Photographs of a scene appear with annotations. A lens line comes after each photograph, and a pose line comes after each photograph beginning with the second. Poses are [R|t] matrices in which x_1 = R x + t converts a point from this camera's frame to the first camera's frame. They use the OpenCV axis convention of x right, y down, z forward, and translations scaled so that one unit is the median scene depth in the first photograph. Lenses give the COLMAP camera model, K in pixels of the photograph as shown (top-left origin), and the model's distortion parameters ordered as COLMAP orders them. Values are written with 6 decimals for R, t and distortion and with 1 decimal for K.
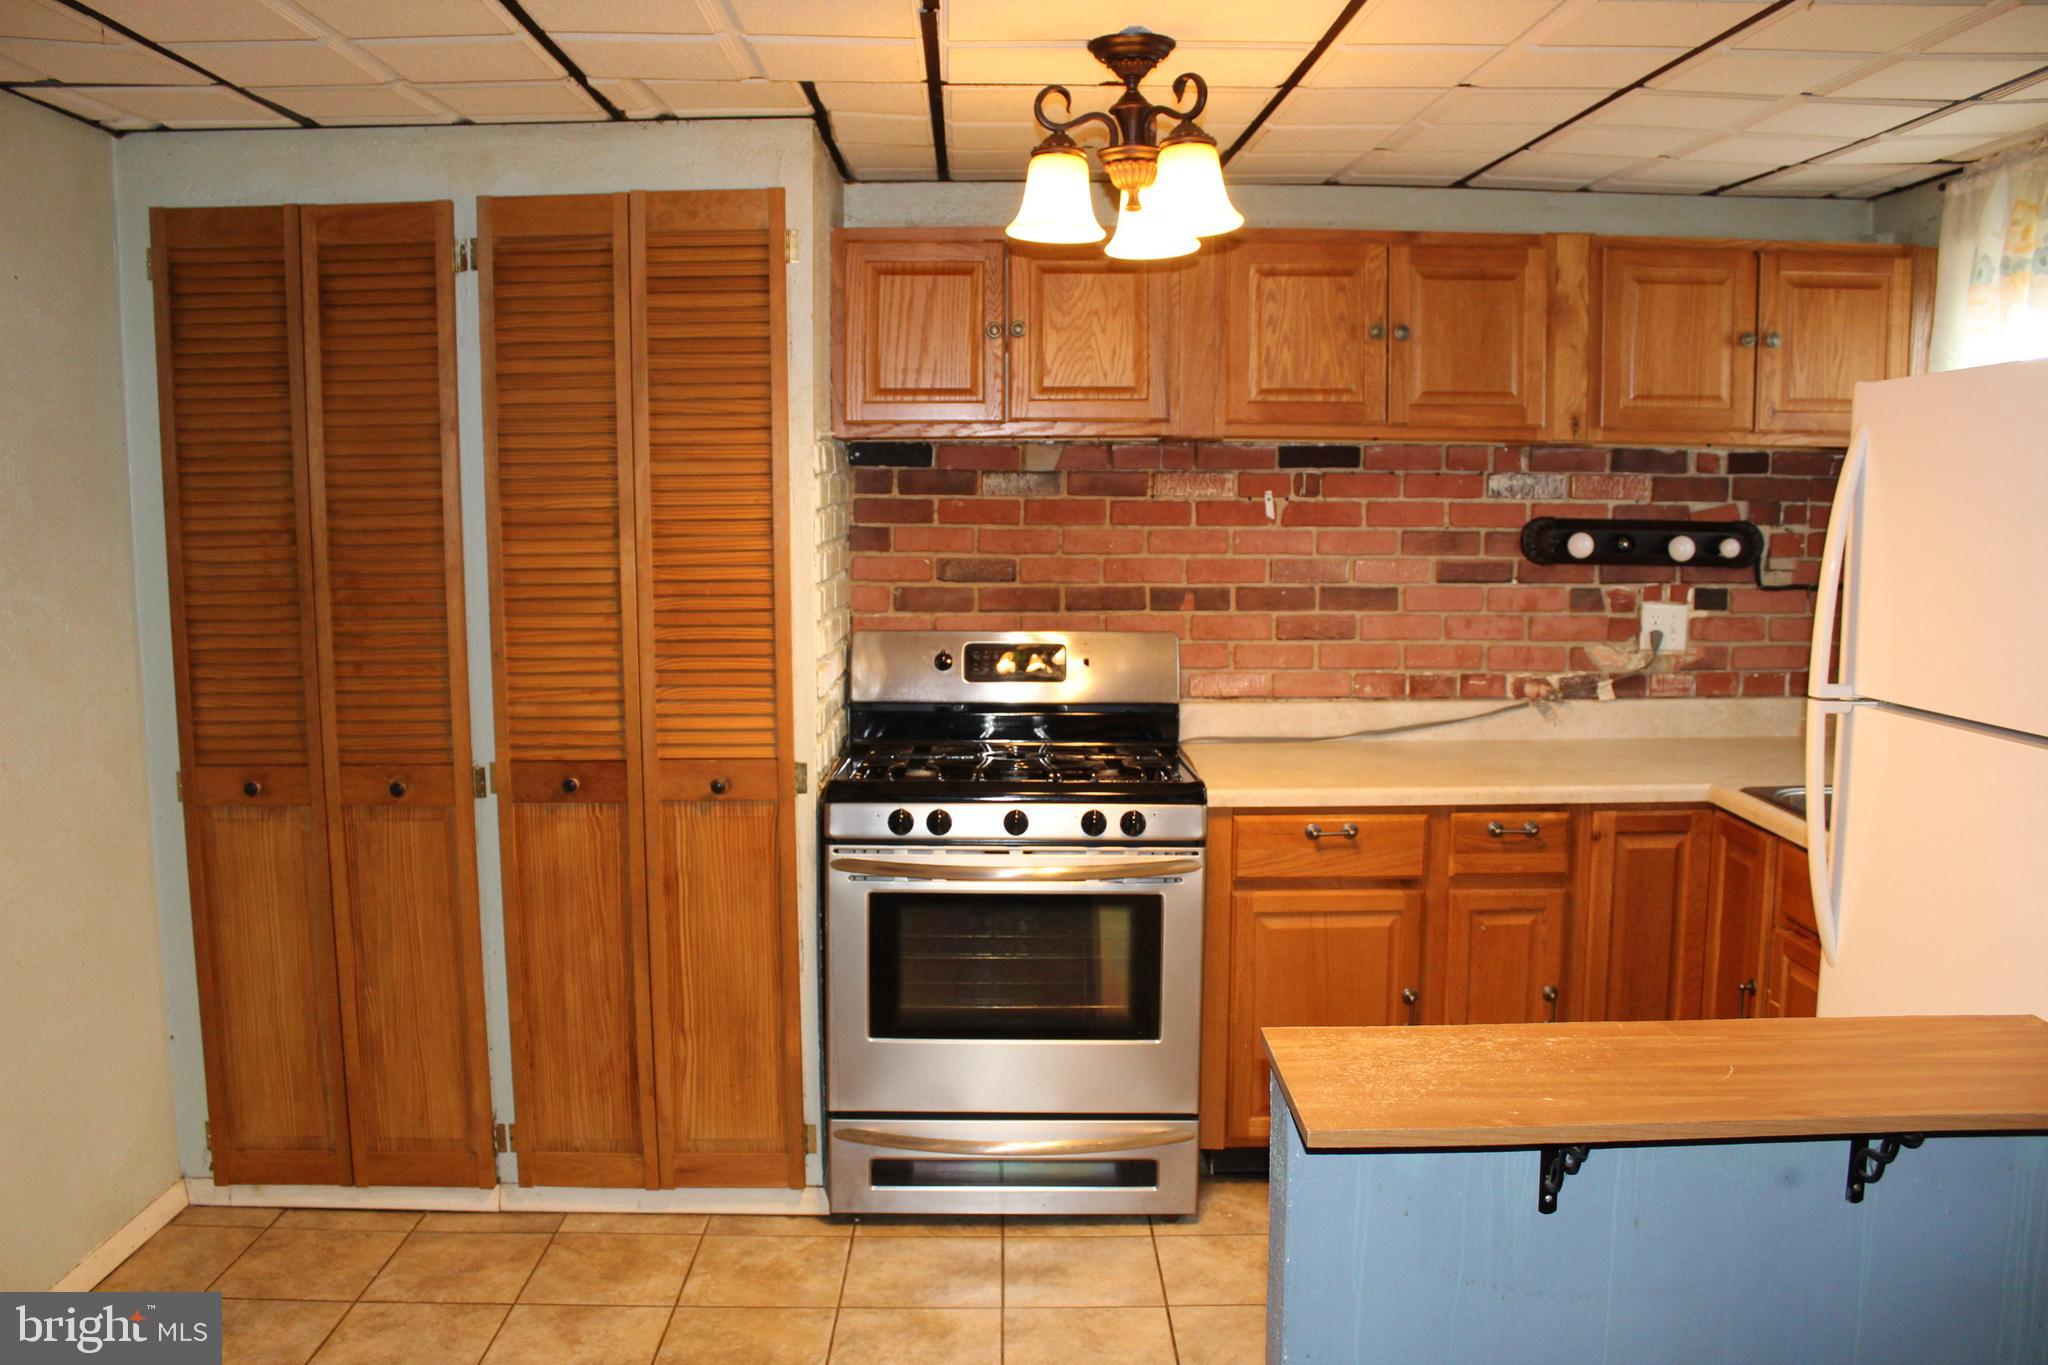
lens RADIAL K [[1697.8, 0, 1014.5], [0, 1697.8, 698.4], [0, 0, 1]] dist [-0.157901, 0.136434]
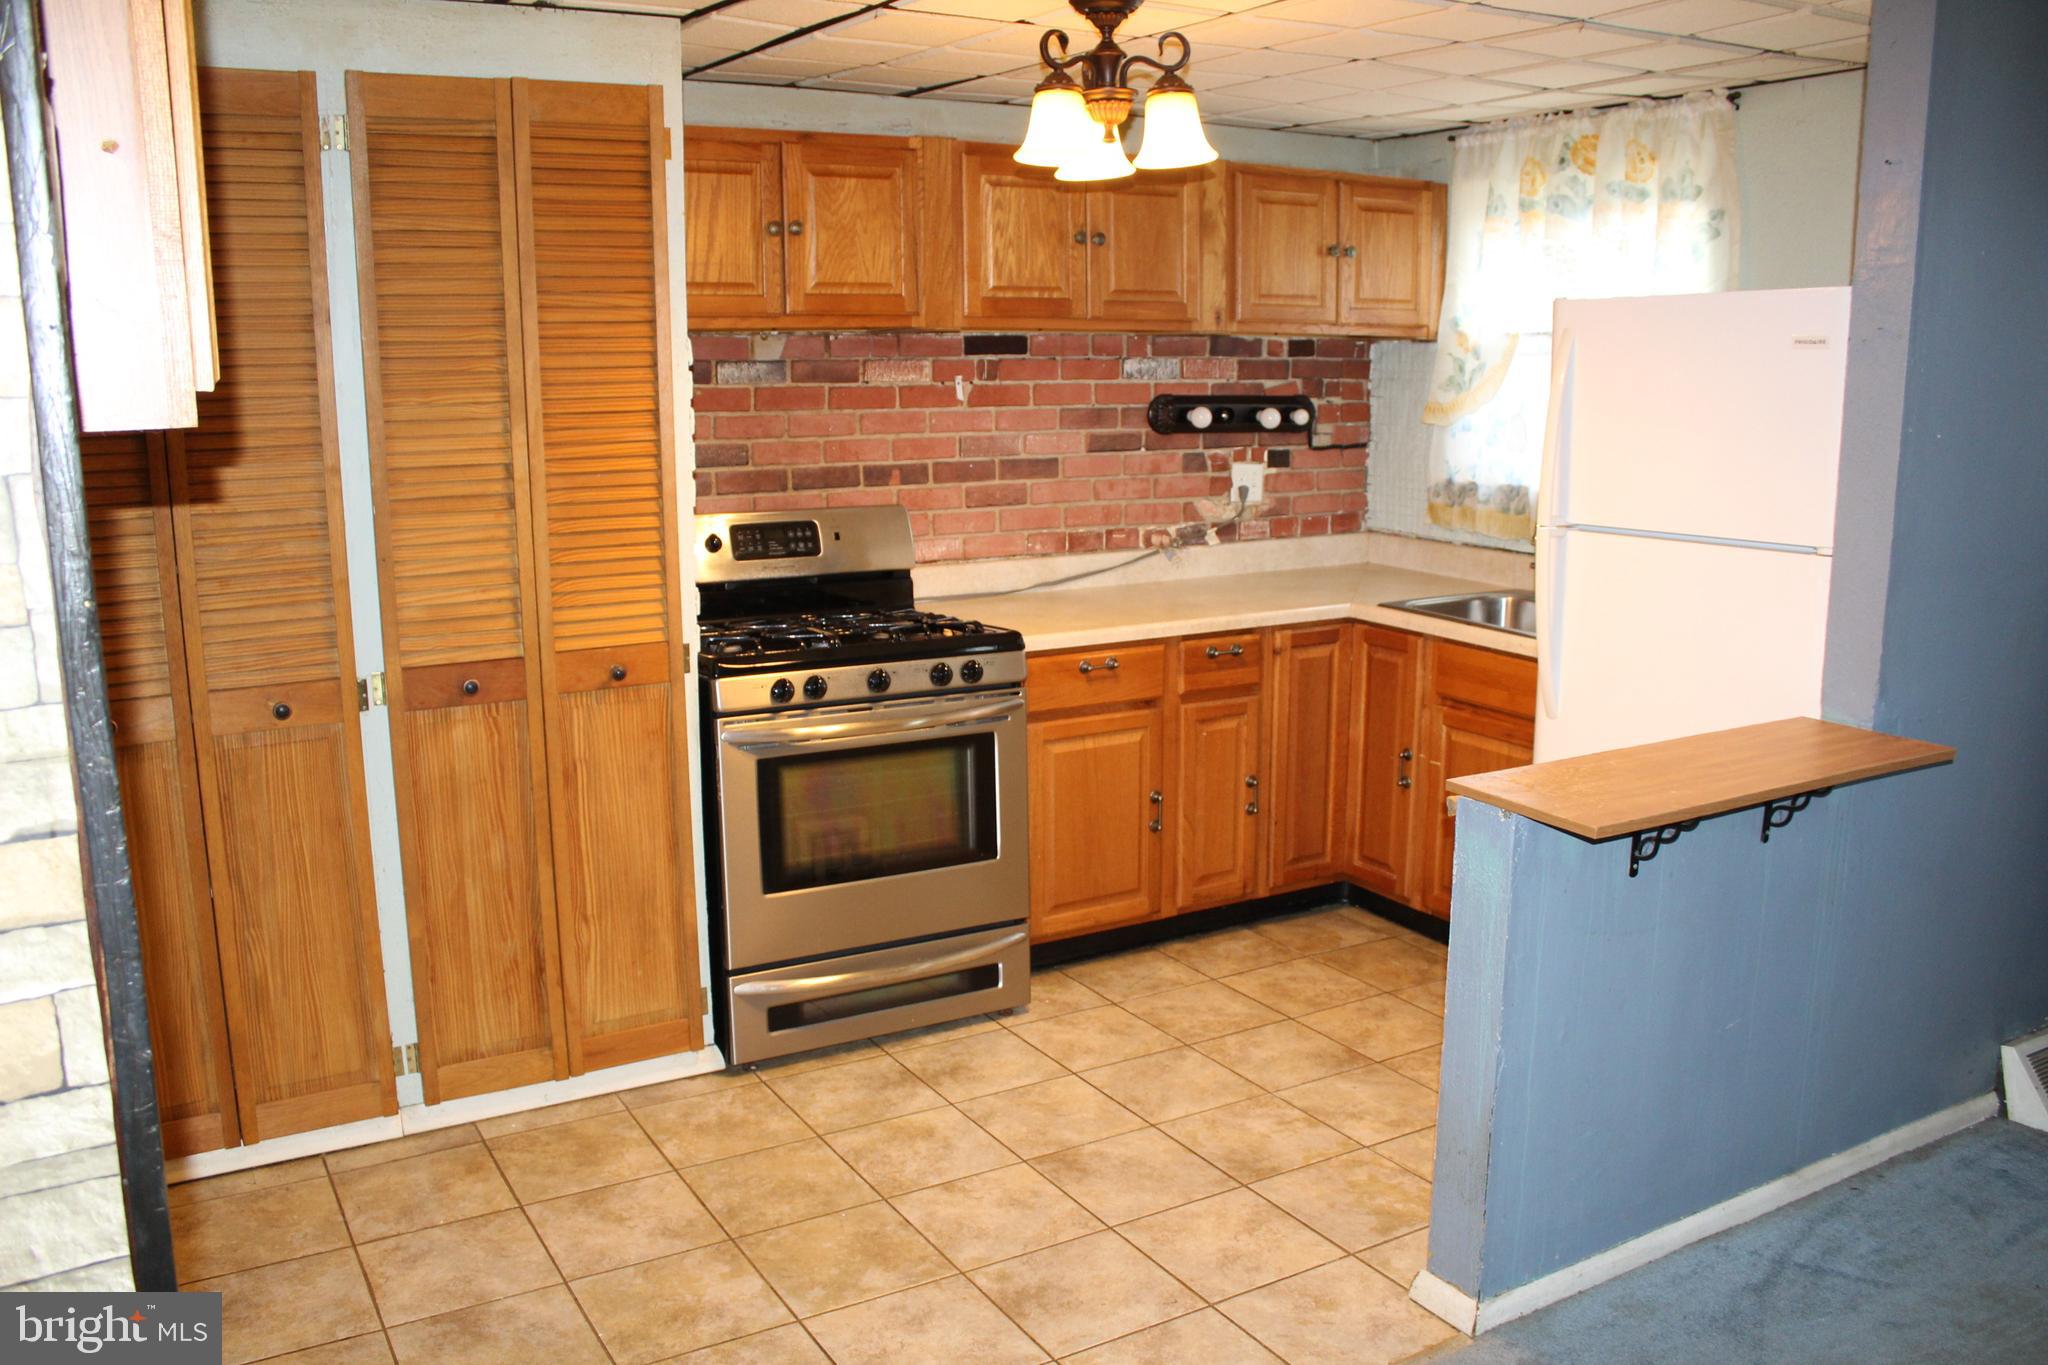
lens RADIAL K [[1697.8, 0, 1010.6], [0, 1697.8, 695.1], [0, 0, 1]] dist [-0.157901, 0.136434]
pose [[0.867918, -0.099057, 0.486730, -0.452607], [0.065047, 0.994140, 0.086334, -0.007264], [-0.492430, -0.043271, 0.869275, -0.005019]]
